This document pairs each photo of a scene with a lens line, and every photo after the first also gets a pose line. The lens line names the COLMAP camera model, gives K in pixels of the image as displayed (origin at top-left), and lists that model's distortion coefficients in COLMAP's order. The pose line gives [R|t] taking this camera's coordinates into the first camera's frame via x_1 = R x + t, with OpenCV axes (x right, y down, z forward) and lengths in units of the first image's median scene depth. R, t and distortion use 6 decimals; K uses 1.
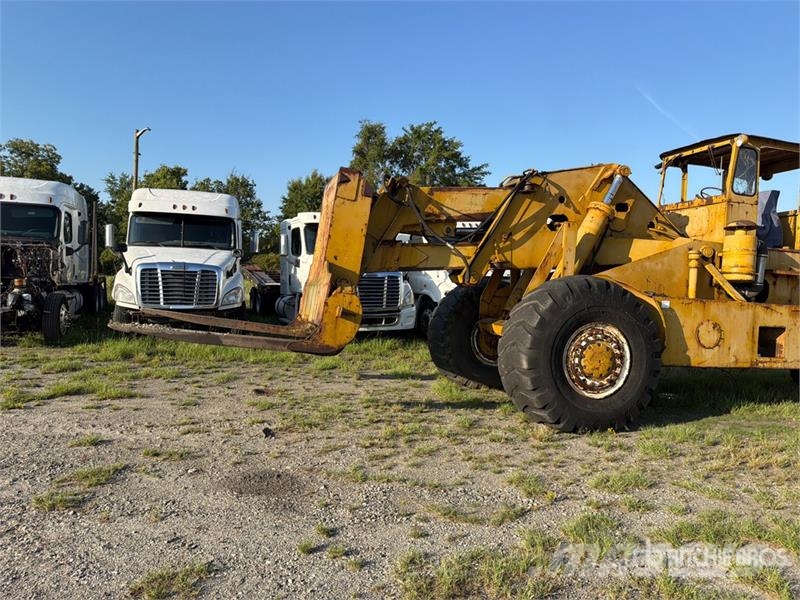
lens RADIAL K [[562.0, 0, 398.2], [0, 562.0, 296.7], [0, 0, 1]] dist [0.072442, -0.091627]
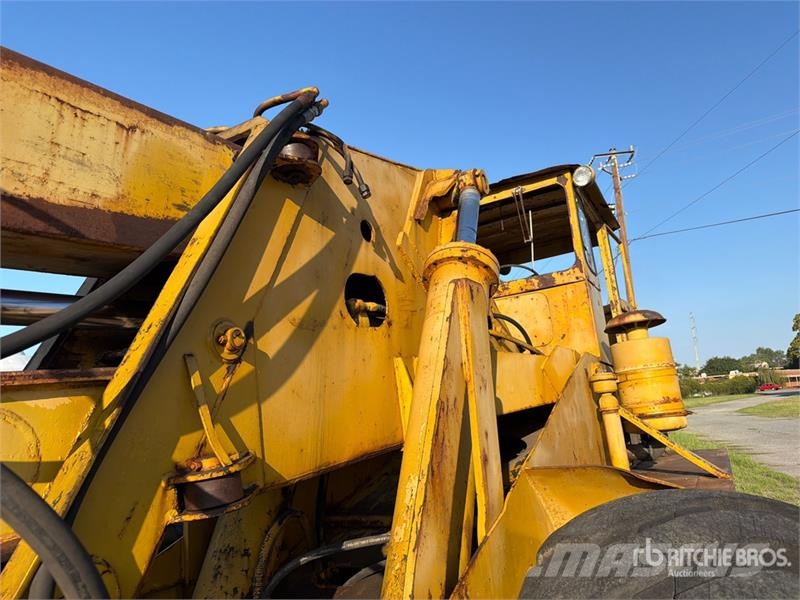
lens RADIAL K [[569.8, 0, 391.5], [0, 569.8, 295.6], [0, 0, 1]] dist [0.001027, -0.014345]
pose [[0.711458, 0.053149, 0.700716, 0.081955], [0.128776, 0.970390, -0.204354, -0.073265], [-0.690829, 0.235625, 0.683547, 0.833583]]
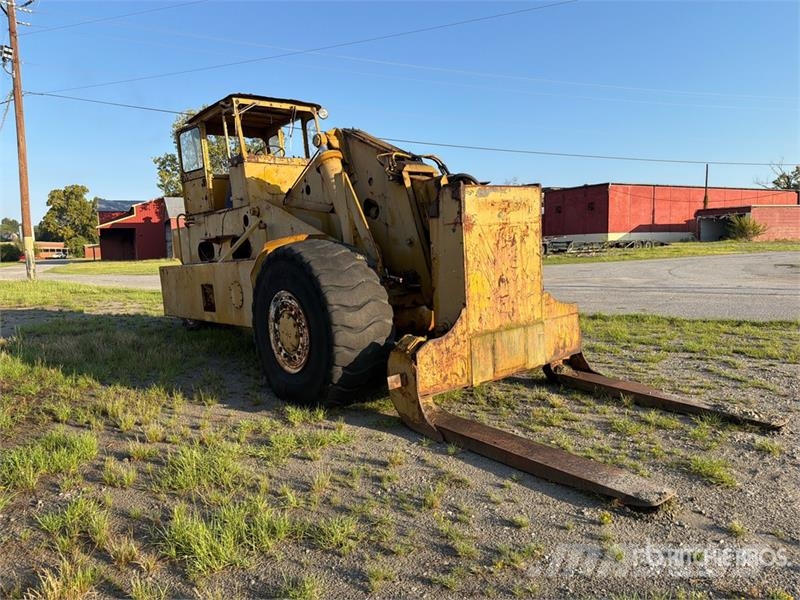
lens RADIAL K [[562.0, 0, 393.0], [0, 562.0, 305.3], [0, 0, 1]] dist [0.072442, -0.091627]
pose [[-0.377924, -0.123900, 0.917509, -0.597157], [0.057620, 0.985936, 0.156875, -0.066249], [-0.924042, 0.112154, -0.365470, 1.435517]]
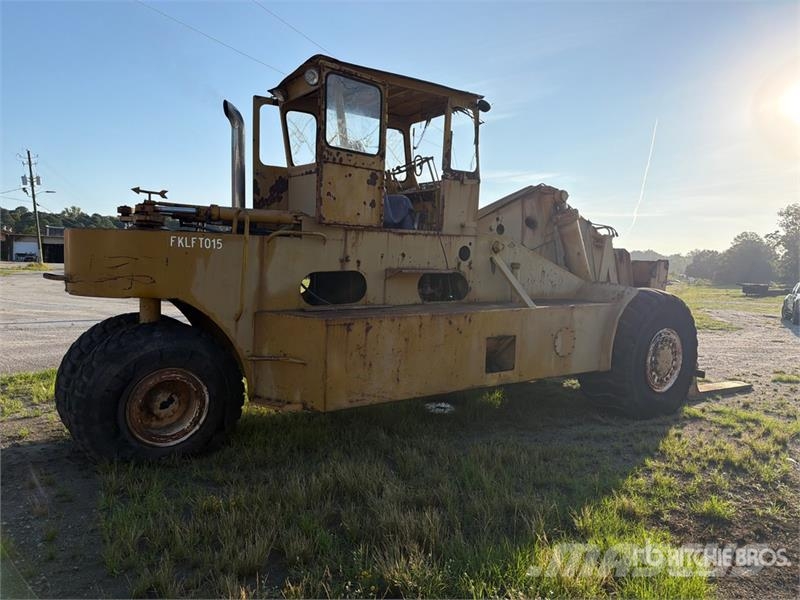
lens RADIAL K [[562.0, 0, 393.7], [0, 562.0, 313.8], [0, 0, 1]] dist [0.072442, -0.091627]
pose [[-0.947328, -0.055286, -0.315456, 0.989506], [-0.092132, 0.990395, 0.103102, -0.060263], [0.306726, 0.126735, -0.943323, 2.109351]]
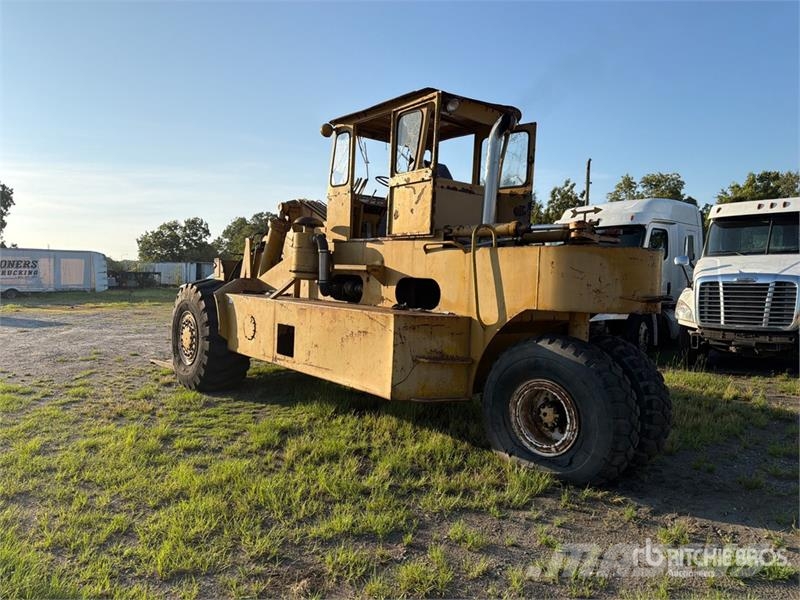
lens RADIAL K [[562.0, 0, 407.1], [0, 562.0, 284.3], [0, 0, 1]] dist [0.072442, -0.091627]
pose [[0.402749, -0.028181, -0.914877, 1.645257], [-0.019864, 0.999021, -0.039518, 0.018671], [0.915095, 0.034089, 0.401795, 0.806127]]
